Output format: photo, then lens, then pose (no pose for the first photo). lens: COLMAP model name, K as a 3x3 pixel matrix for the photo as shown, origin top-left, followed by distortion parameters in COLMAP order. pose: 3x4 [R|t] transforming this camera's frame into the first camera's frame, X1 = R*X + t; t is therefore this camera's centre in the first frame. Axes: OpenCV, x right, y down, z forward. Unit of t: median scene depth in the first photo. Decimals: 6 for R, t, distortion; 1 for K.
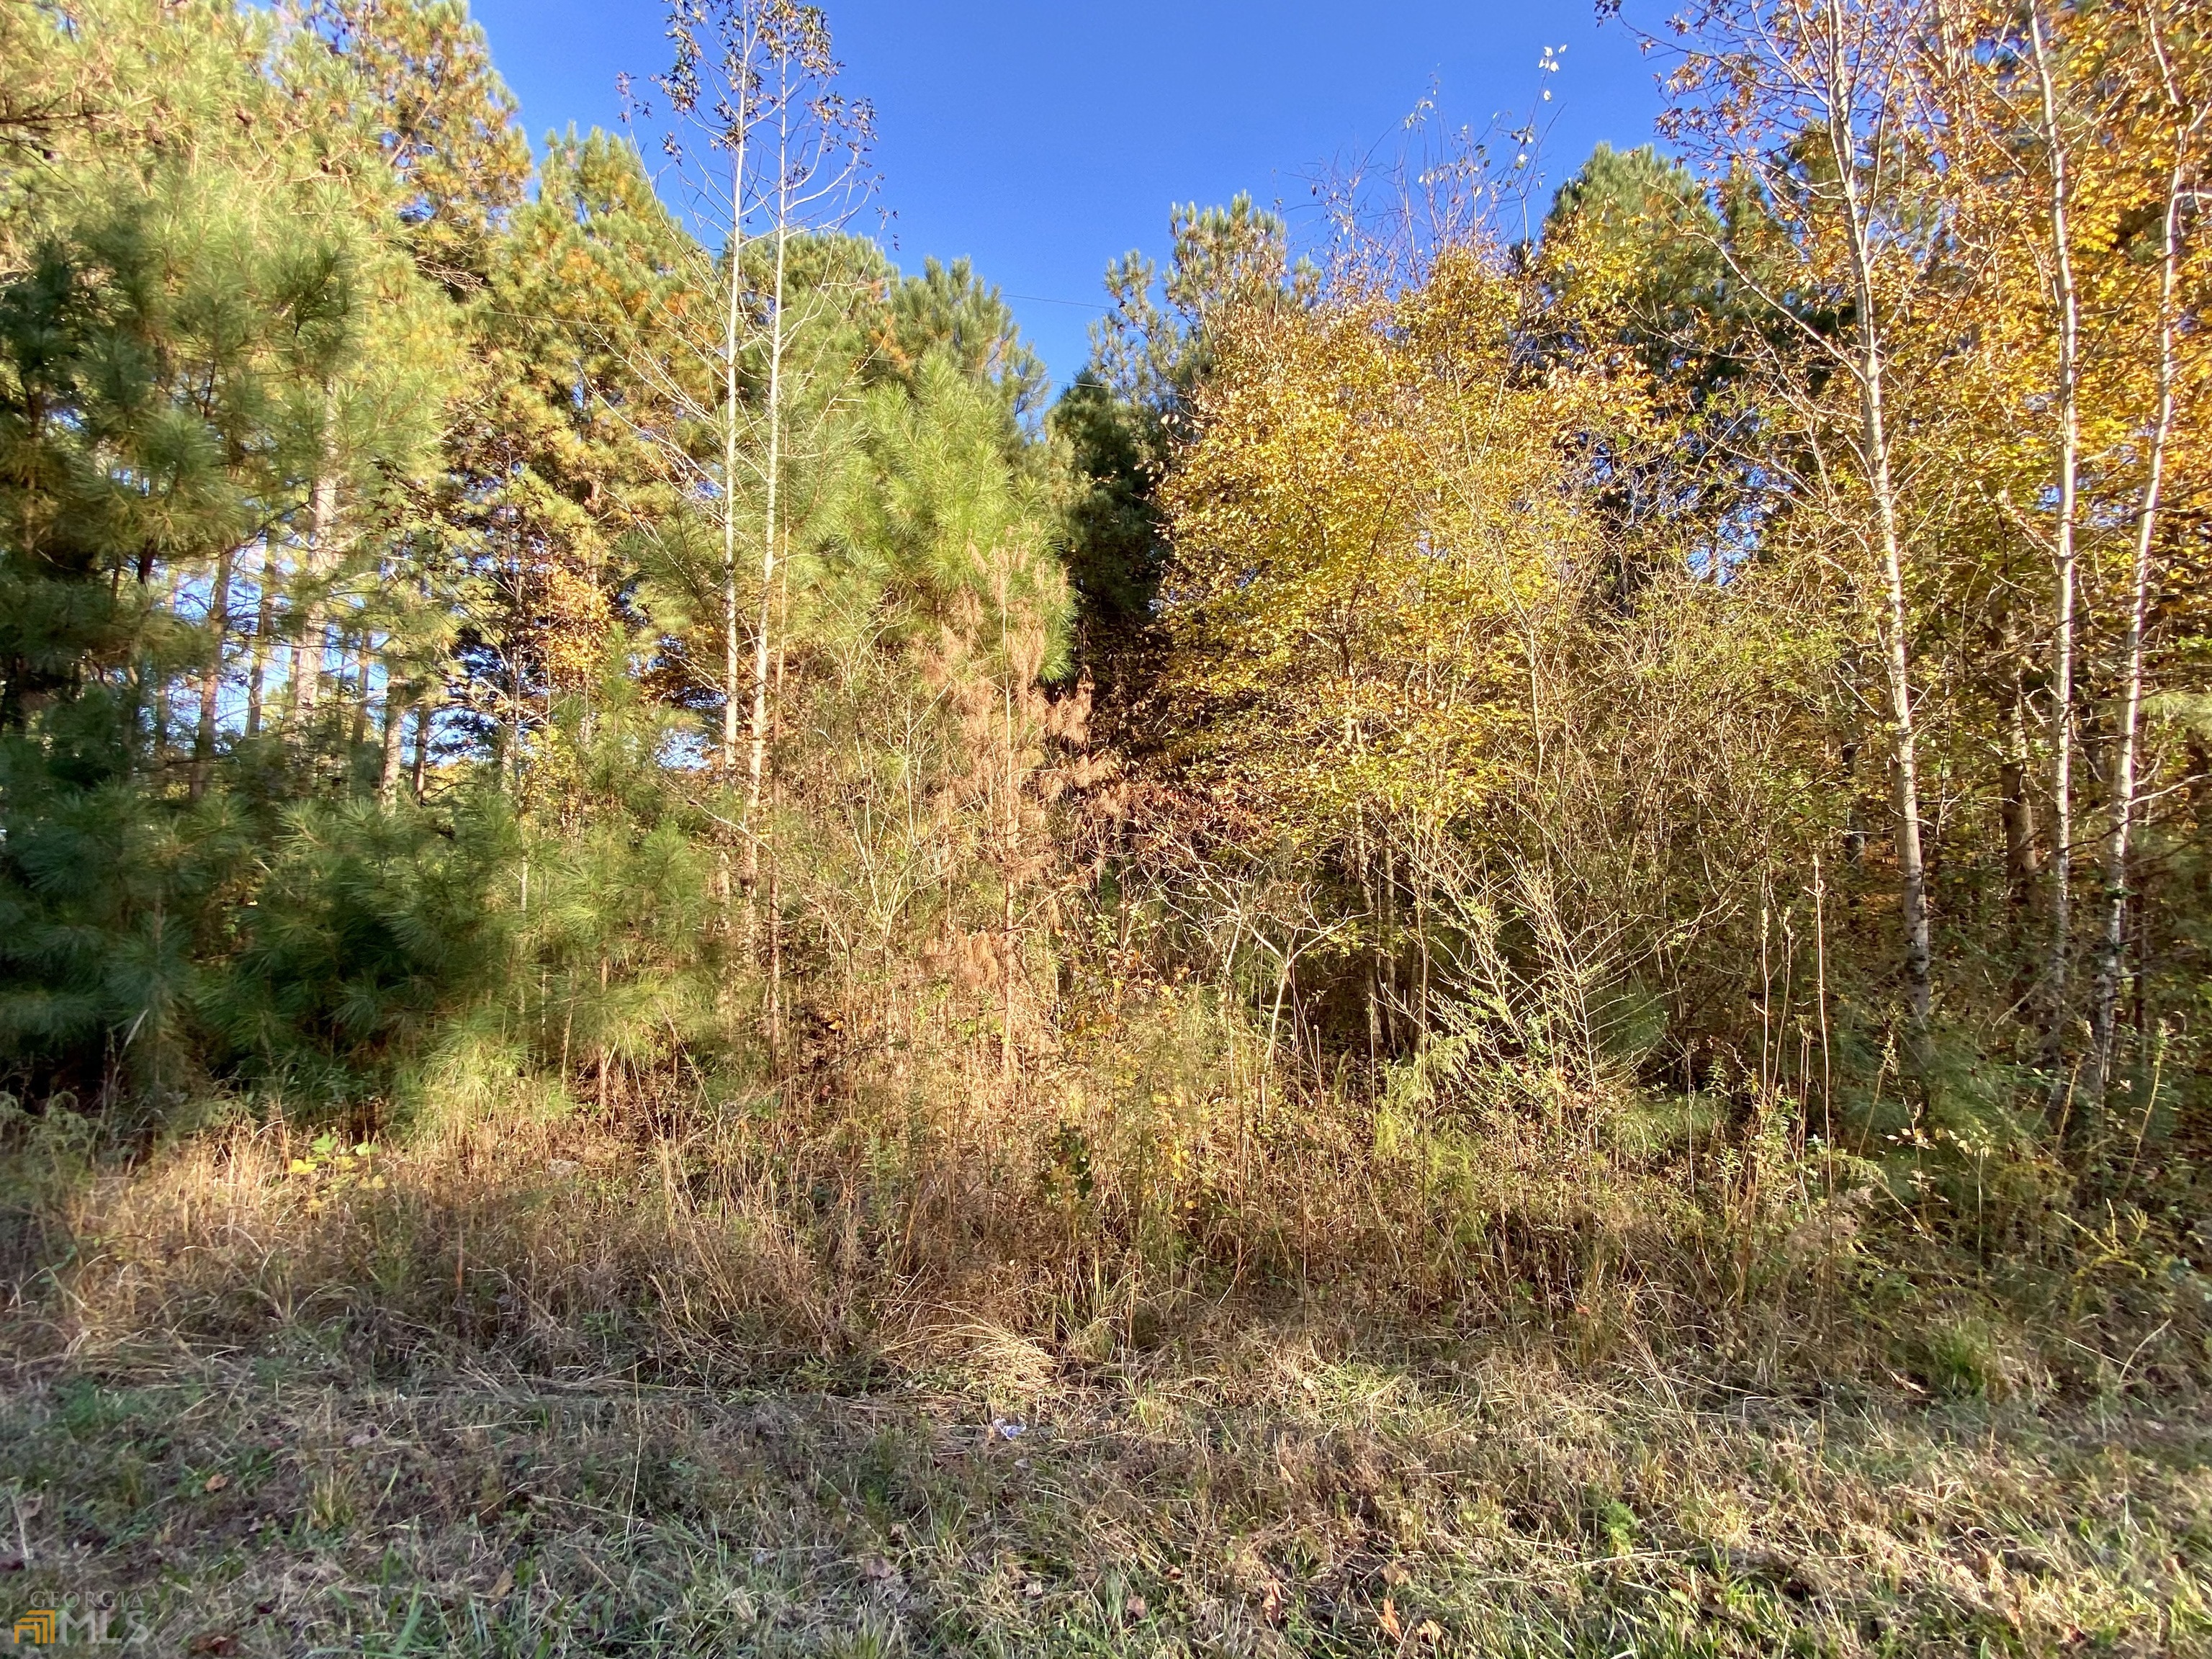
lens RADIAL K [[888.9, 0, 1106.0], [0, 888.9, 829.5], [0, 0, 1]] dist [-0.010388, -0.000092]
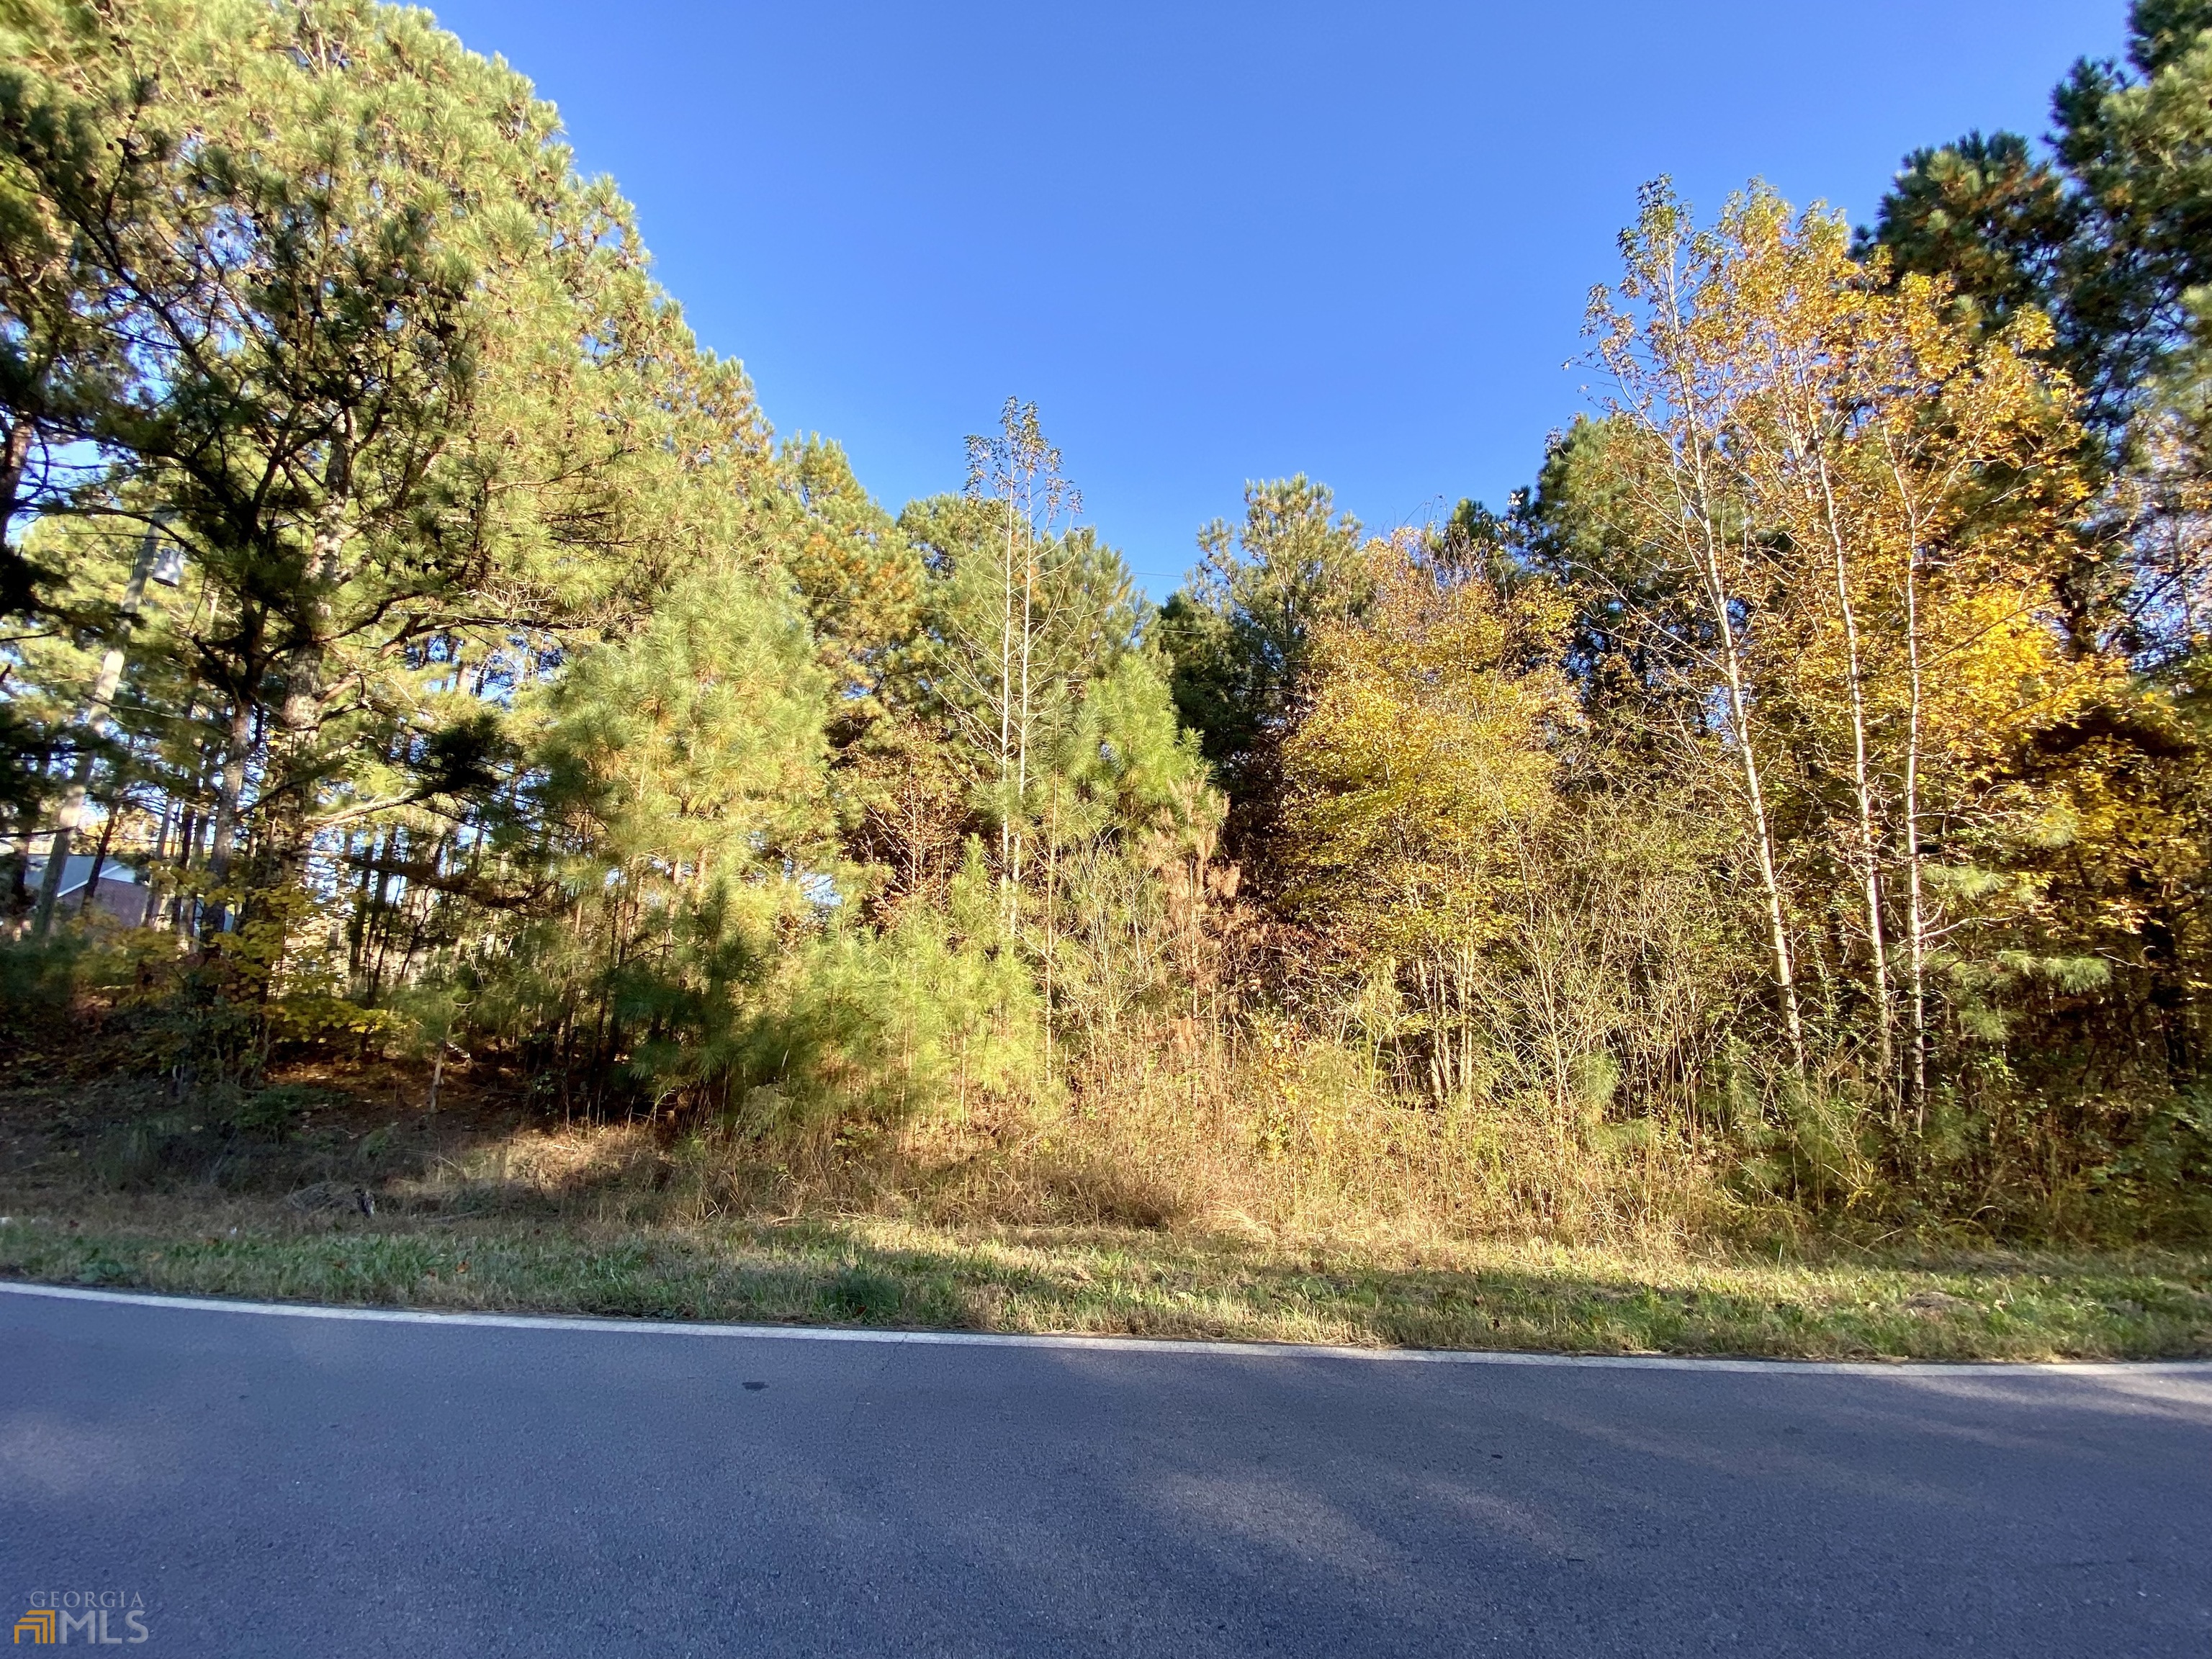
lens RADIAL K [[888.9, 0, 1106.0], [0, 888.9, 829.5], [0, 0, 1]] dist [-0.010388, -0.000092]
pose [[0.998984, -0.002025, -0.045018, -0.180739], [-0.005005, 0.987824, -0.155496, 0.024689], [0.044785, 0.155563, 0.986810, -0.553847]]
